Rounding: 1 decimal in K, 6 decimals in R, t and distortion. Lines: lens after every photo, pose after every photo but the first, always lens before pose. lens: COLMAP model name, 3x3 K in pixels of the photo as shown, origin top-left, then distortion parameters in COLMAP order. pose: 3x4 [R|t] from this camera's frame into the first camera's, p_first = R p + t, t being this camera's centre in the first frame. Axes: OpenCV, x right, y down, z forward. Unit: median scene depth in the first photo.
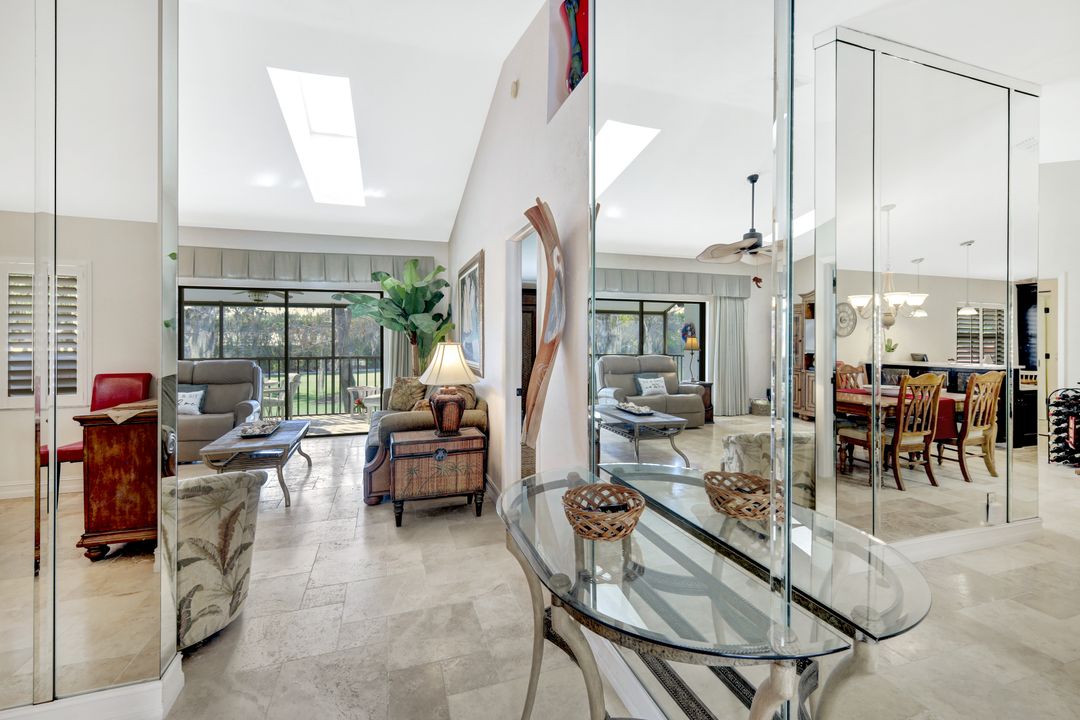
lens RADIAL K [[467.9, 0, 543.8], [0, 467.9, 358.2], [0, 0, 1]] dist [-0.001630, 0.000408]
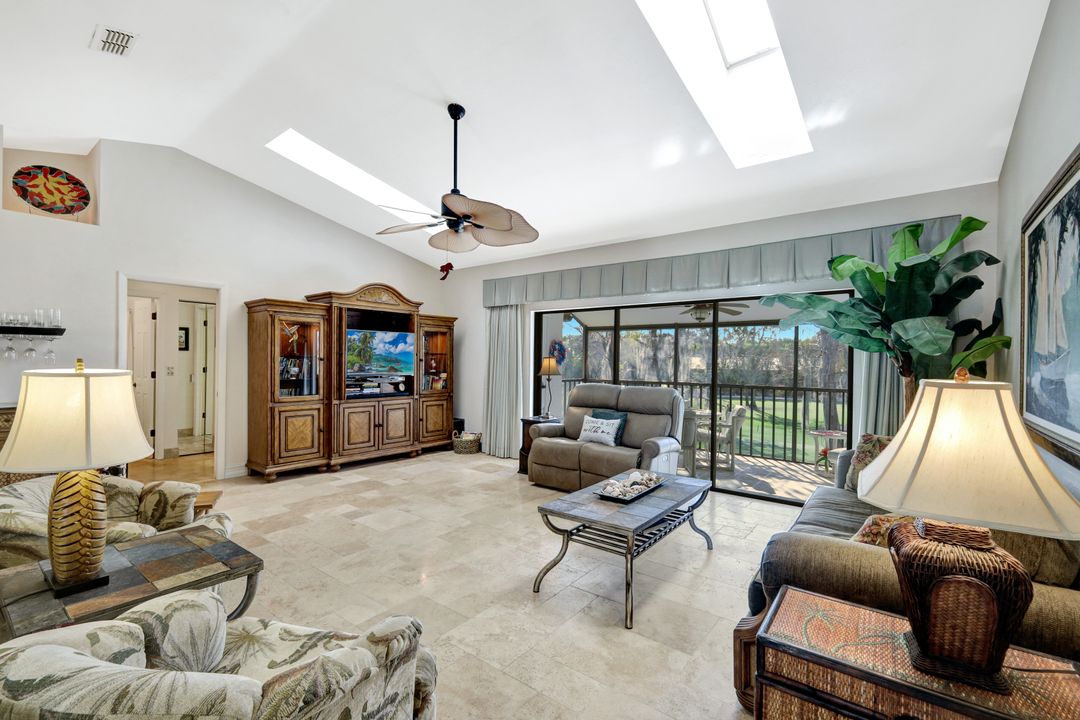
lens RADIAL K [[467.9, 0, 543.8], [0, 467.9, 358.2], [0, 0, 1]] dist [-0.001630, 0.000408]
pose [[0.551421, 0.005582, -0.834209, -0.057514], [-0.049762, 0.998417, -0.026212, -0.016448], [0.832742, 0.055966, 0.550826, 0.359456]]
